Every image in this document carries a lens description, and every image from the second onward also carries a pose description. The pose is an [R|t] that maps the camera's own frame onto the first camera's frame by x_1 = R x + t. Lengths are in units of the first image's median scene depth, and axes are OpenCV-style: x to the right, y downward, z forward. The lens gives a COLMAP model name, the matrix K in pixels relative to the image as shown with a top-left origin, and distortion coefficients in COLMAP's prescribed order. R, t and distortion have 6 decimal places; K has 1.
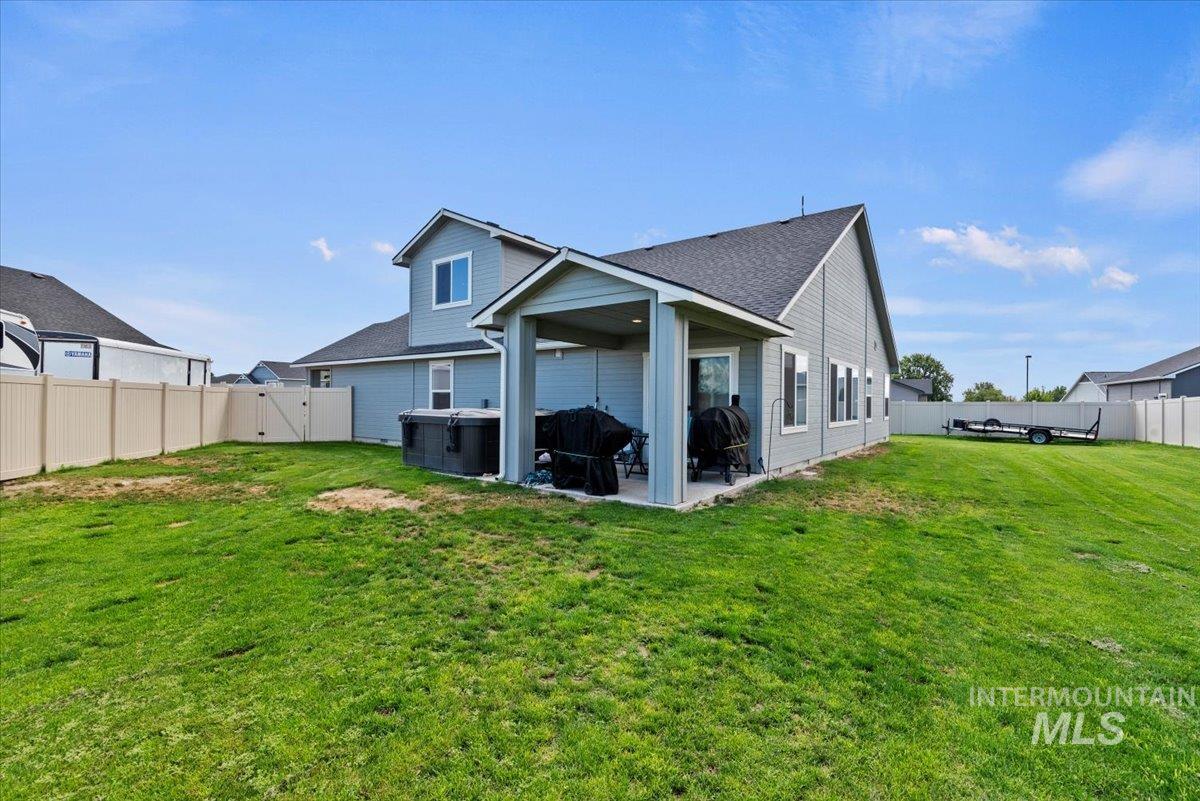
lens RADIAL K [[536.9, 0, 595.6], [0, 536.9, 398.6], [0, 0, 1]] dist [0.002687, 0.000045]
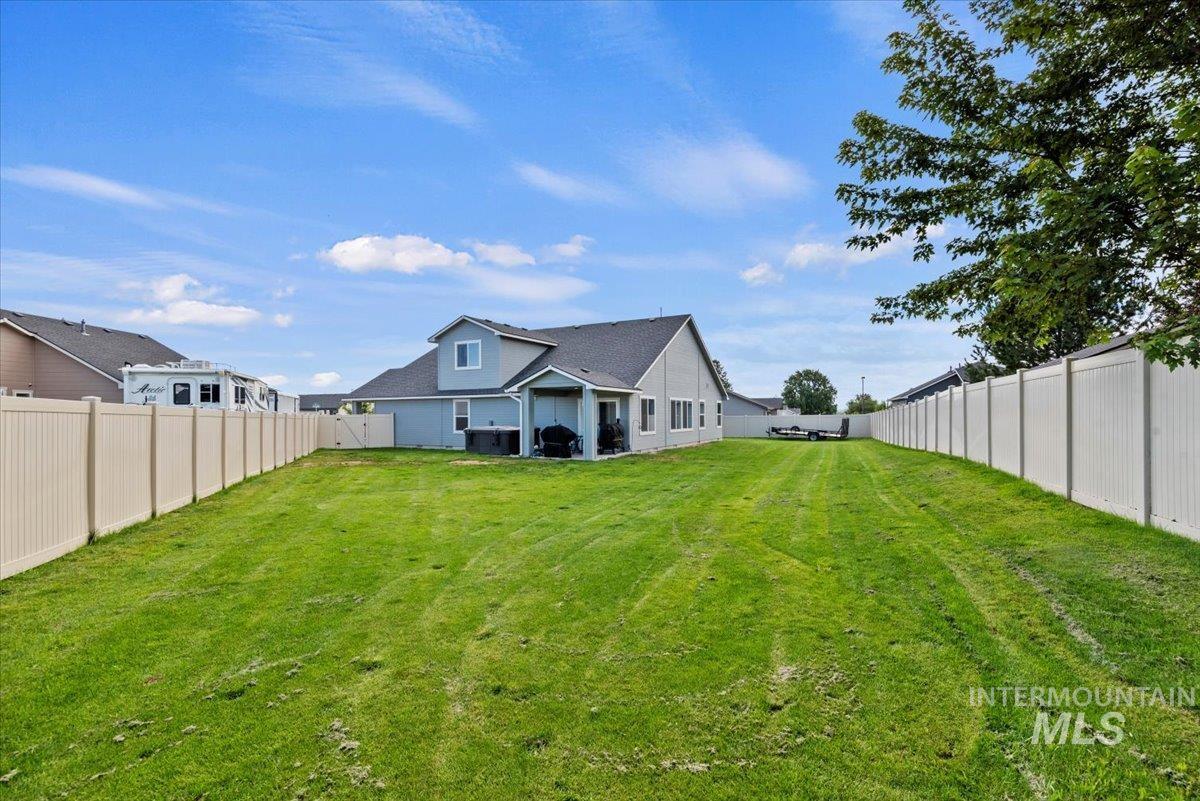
lens RADIAL K [[536.9, 0, 600.8], [0, 536.9, 411.1], [0, 0, 1]] dist [0.002687, 0.000045]
pose [[0.987361, -0.014950, 0.157778, -0.119188], [0.015381, 0.999881, -0.001511, -0.023126], [-0.157736, 0.003919, 0.987474, -0.846346]]
